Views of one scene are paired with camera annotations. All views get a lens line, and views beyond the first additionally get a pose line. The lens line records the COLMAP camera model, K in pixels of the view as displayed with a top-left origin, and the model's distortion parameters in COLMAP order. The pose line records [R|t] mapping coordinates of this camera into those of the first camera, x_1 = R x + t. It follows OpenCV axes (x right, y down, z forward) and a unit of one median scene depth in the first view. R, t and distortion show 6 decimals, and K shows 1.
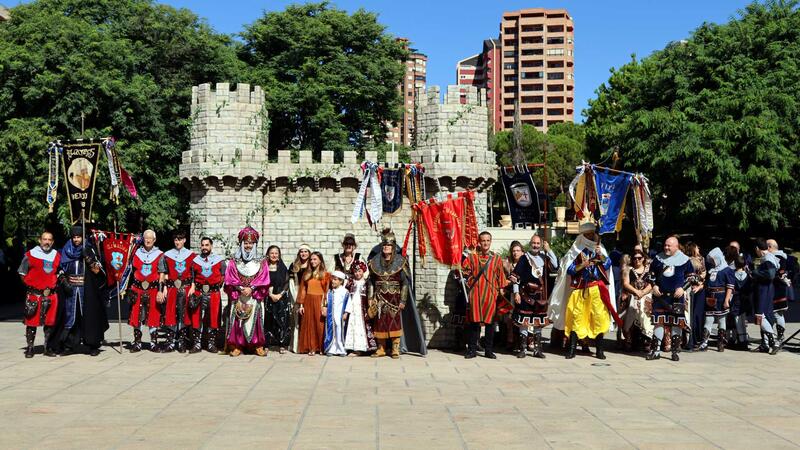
lens RADIAL K [[1027.5, 0, 400.0], [0, 1027.5, 225.0], [0, 0, 1]] dist [0.007791, -0.400057]
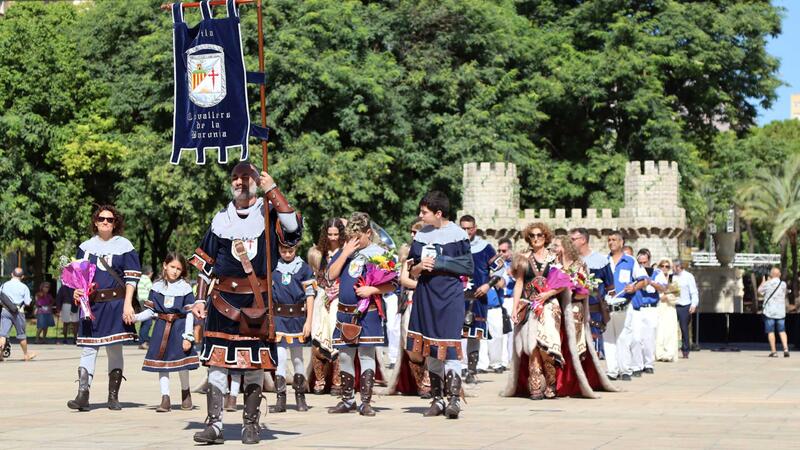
lens RADIAL K [[2765.9, 0, 400.0], [0, 2765.9, 225.0], [0, 0, 1]] dist [-0.128510, -1.504529]
pose [[0.977962, -0.011373, -0.208472, 0.159225], [0.007861, 0.999813, -0.017668, 0.004257], [0.208634, 0.015640, 0.977869, -0.865330]]
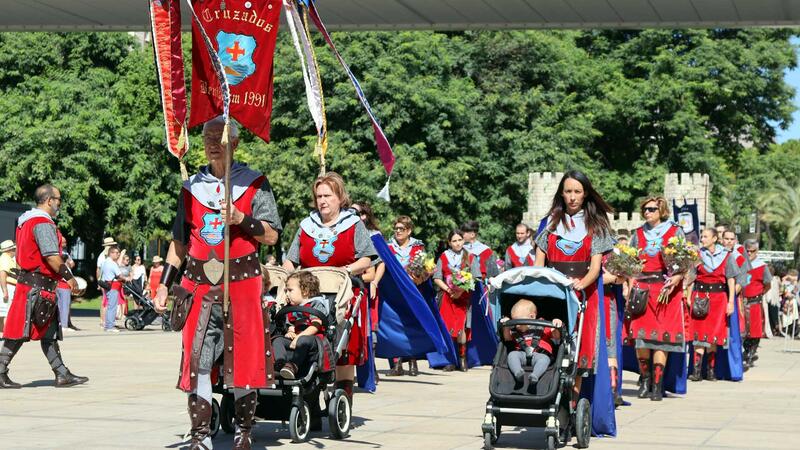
lens RADIAL K [[2298.0, 0, 400.0], [0, 2298.0, 225.0], [0, 0, 1]] dist [-0.246045, -0.432389]
pose [[0.970405, 0.002988, -0.241463, 0.157490], [-0.006935, 0.999856, -0.015501, 0.002317], [0.241382, 0.016717, 0.970286, -0.849915]]
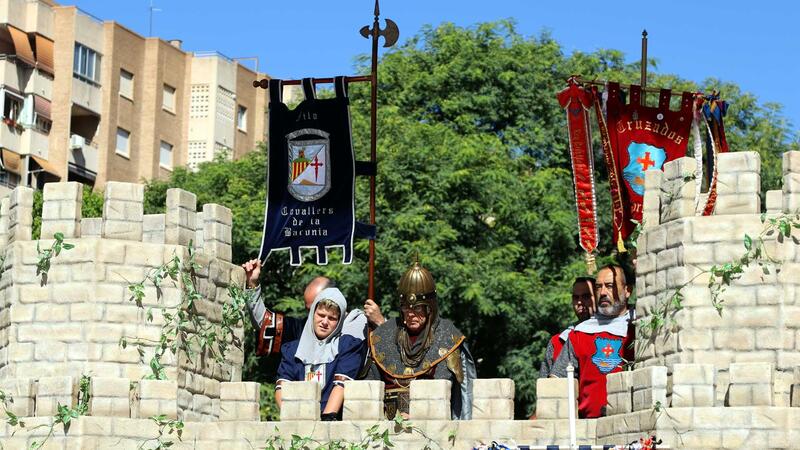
lens RADIAL K [[2645.7, 0, 400.0], [0, 2645.7, 225.0], [0, 0, 1]] dist [0.003564, -1.114607]
pose [[0.913465, -0.045111, -0.404408, 0.087247], [-0.023318, 0.986400, -0.162700, 0.004060], [0.406248, 0.158051, 0.899990, 0.085967]]
